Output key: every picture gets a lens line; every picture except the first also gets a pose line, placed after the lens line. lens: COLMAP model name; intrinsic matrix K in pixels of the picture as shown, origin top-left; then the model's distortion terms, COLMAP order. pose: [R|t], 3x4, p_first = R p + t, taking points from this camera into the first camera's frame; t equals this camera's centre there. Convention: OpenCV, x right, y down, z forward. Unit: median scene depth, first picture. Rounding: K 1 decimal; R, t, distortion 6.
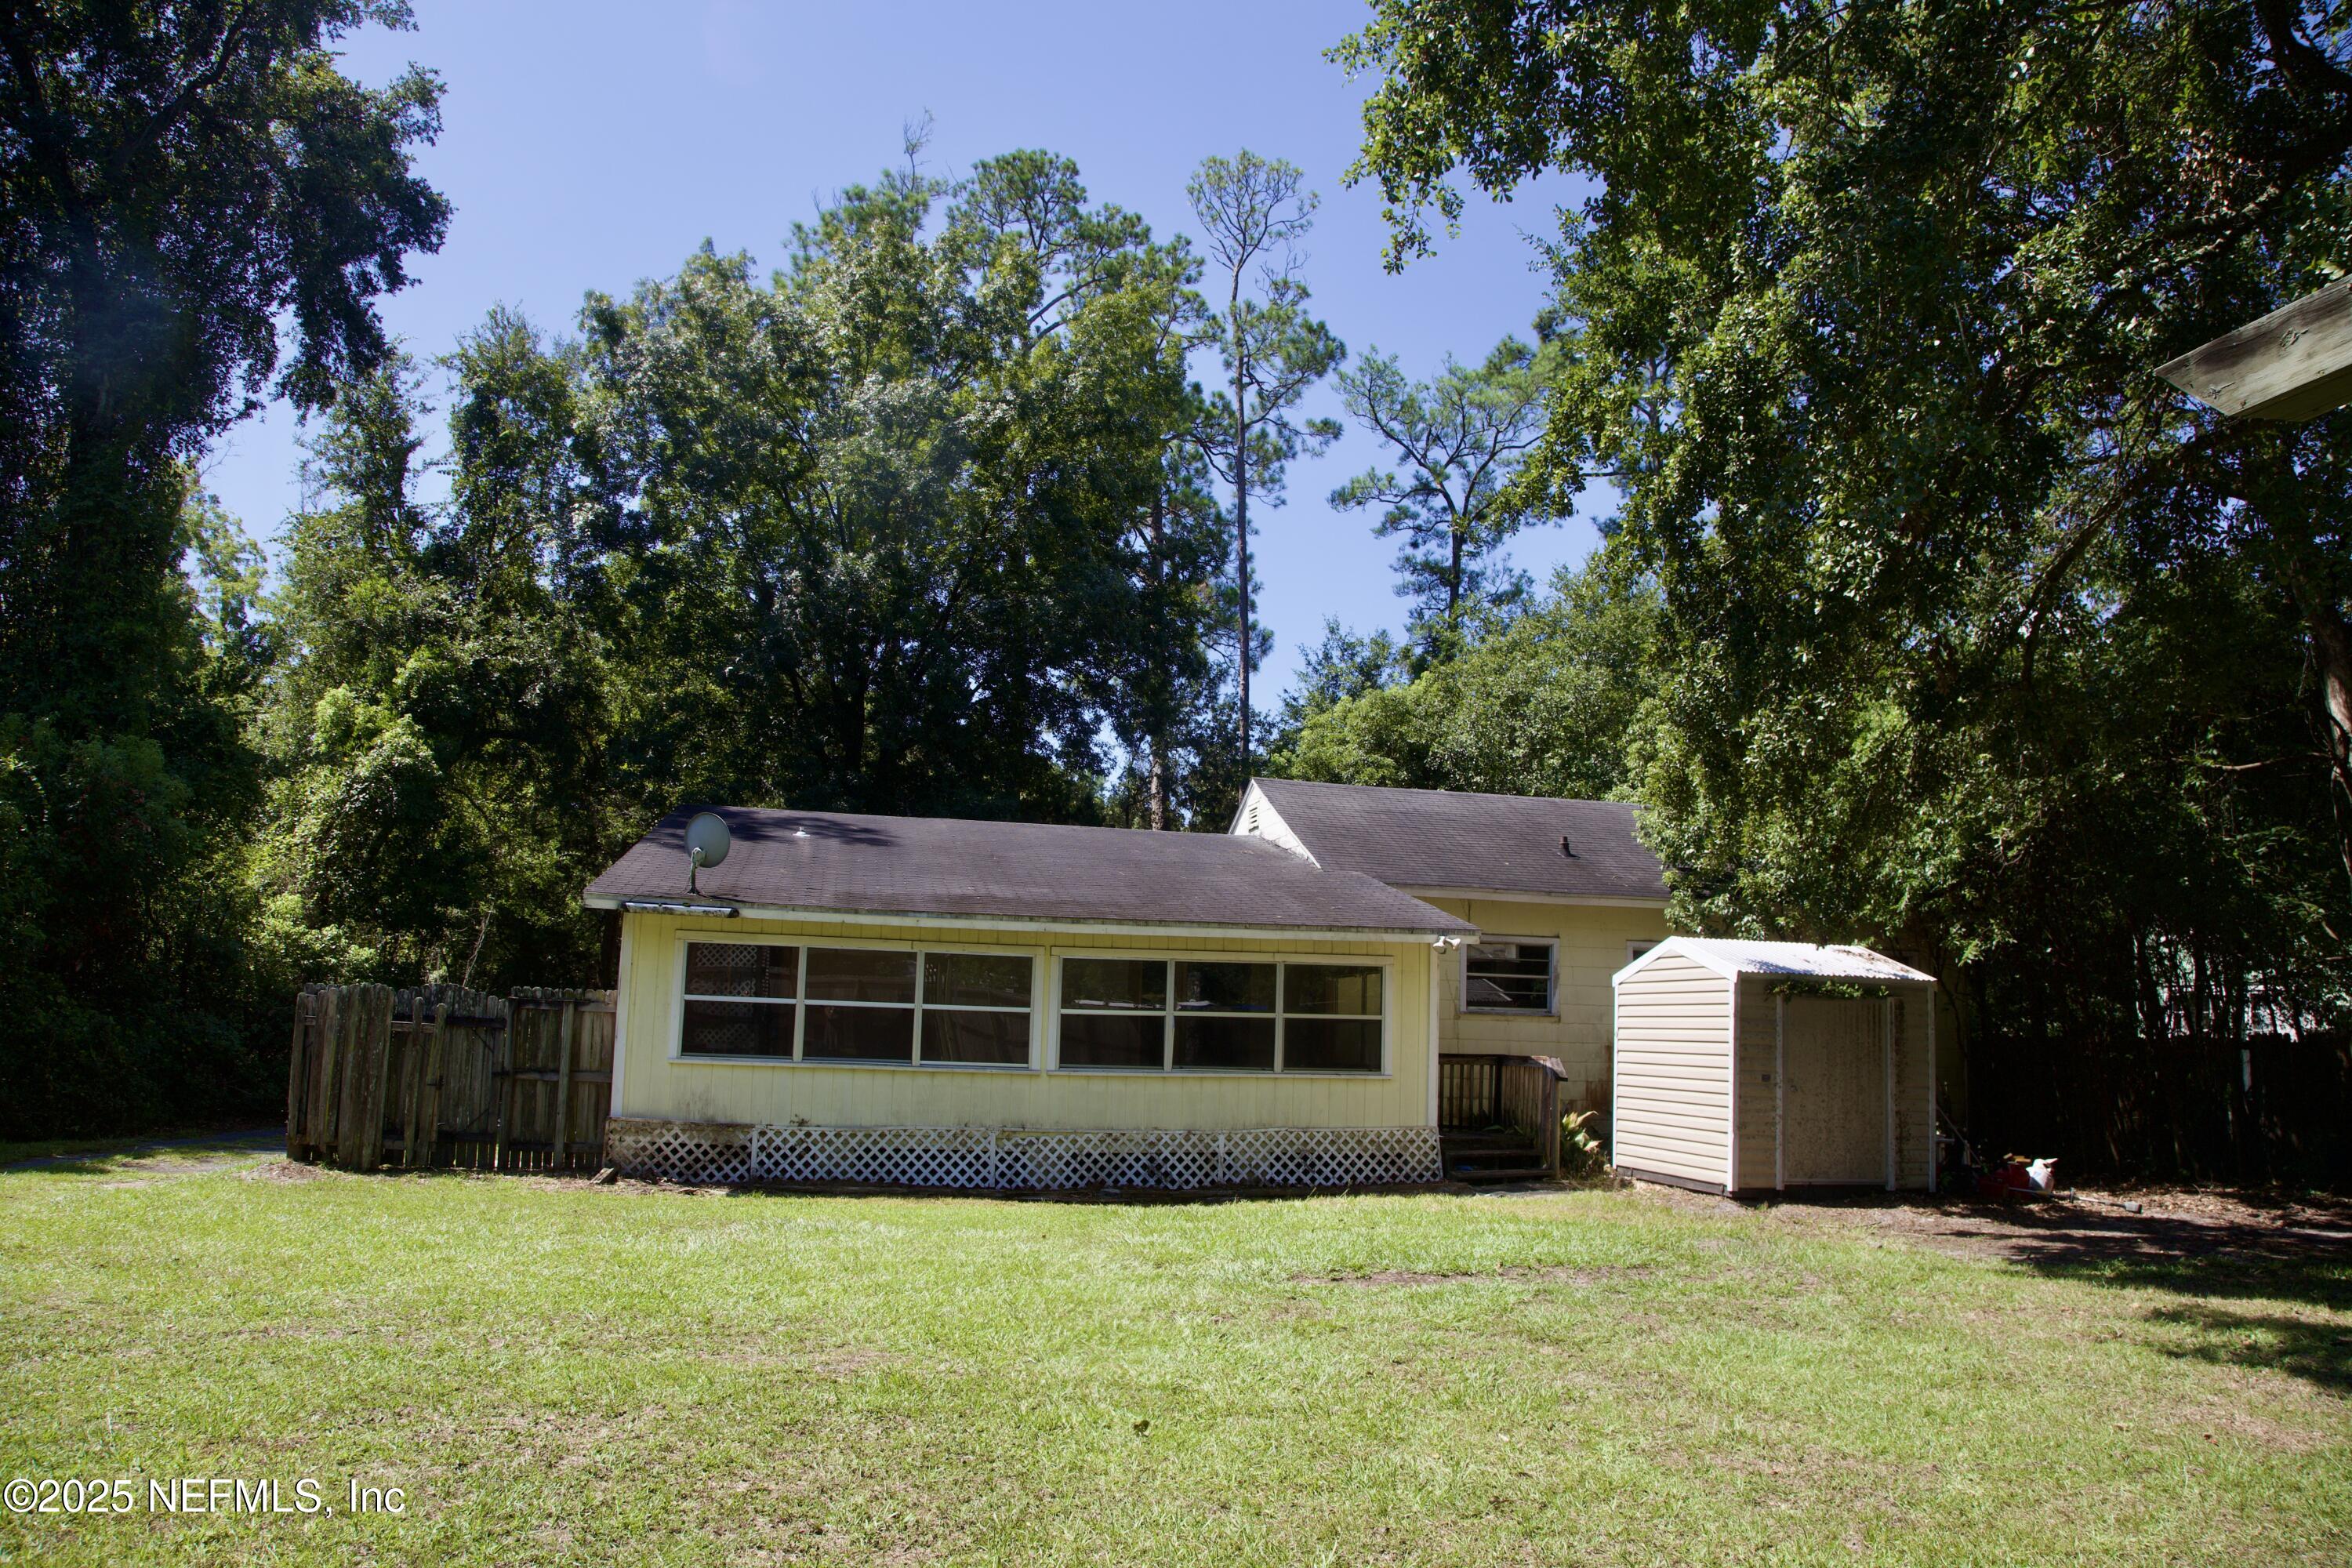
lens RADIAL K [[1547.0, 0, 1176.0], [0, 1547.0, 784.0], [0, 0, 1]] dist [-0.136546, 0.087553]
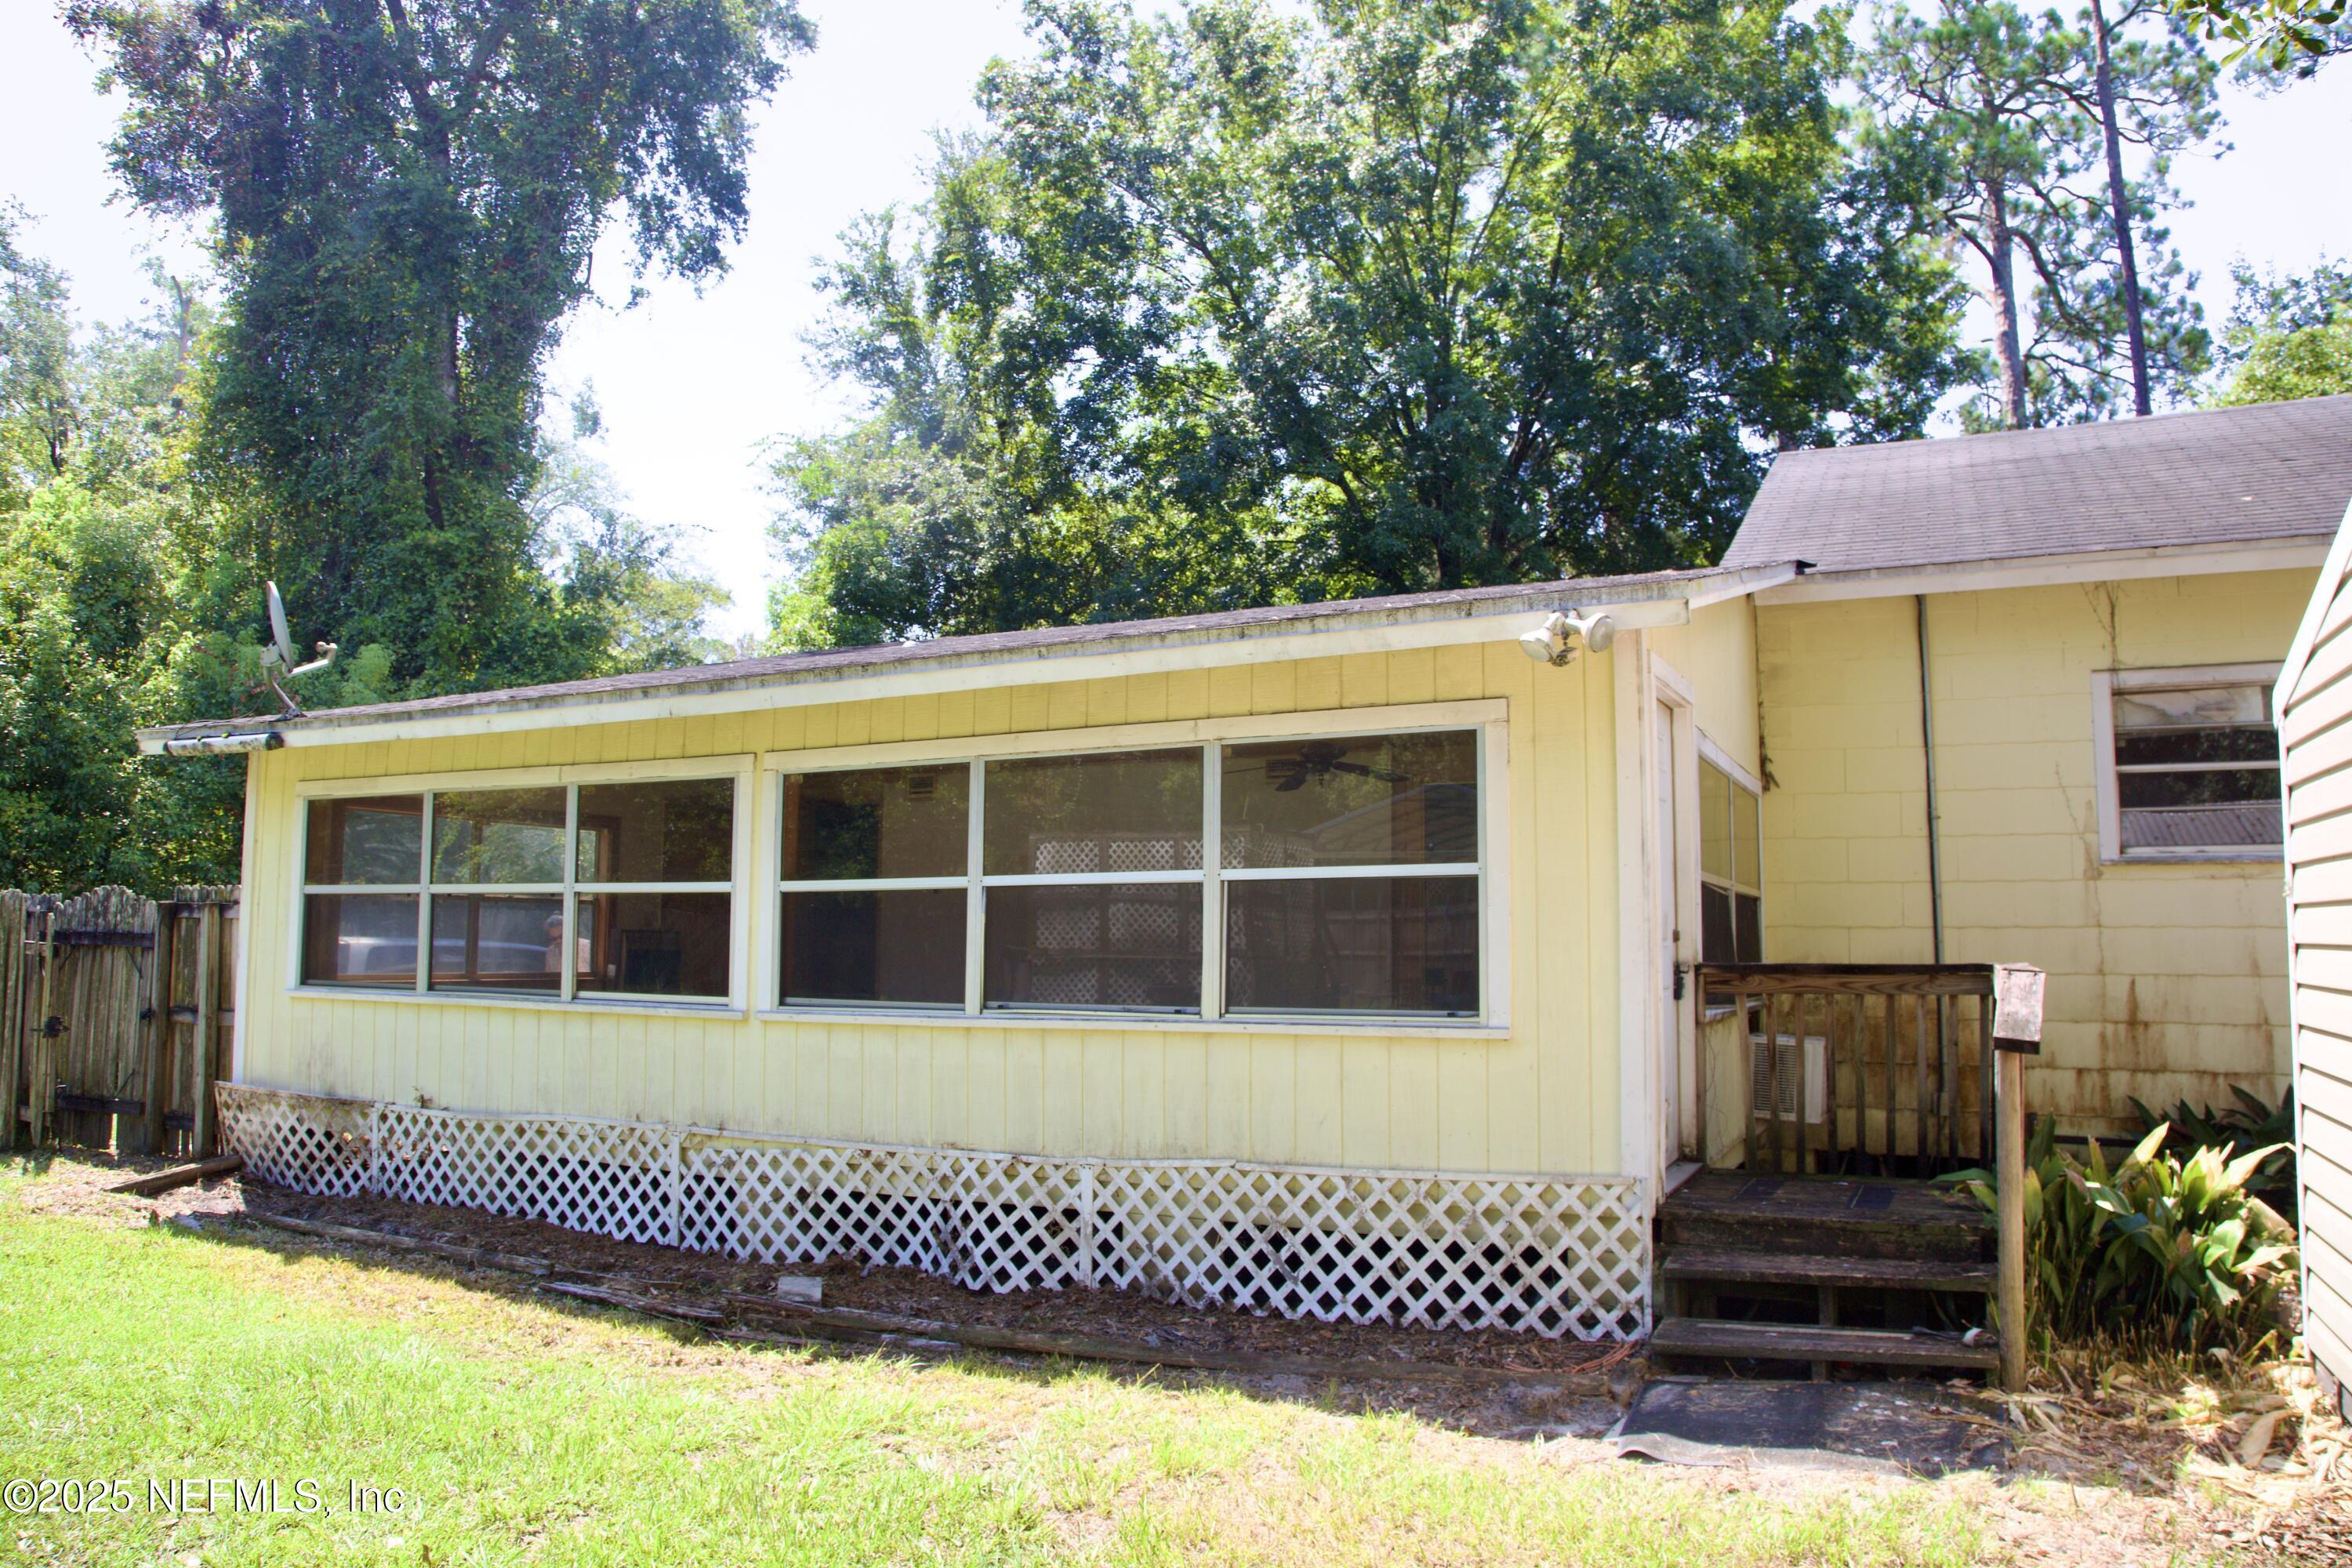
lens RADIAL K [[1547.0, 0, 1176.0], [0, 1547.0, 784.0], [0, 0, 1]] dist [-0.136546, 0.087553]
pose [[0.805340, -0.085544, -0.586608, 0.302864], [0.103806, 0.994594, -0.002527, 0.130162], [0.583653, -0.058859, 0.809867, 0.692820]]
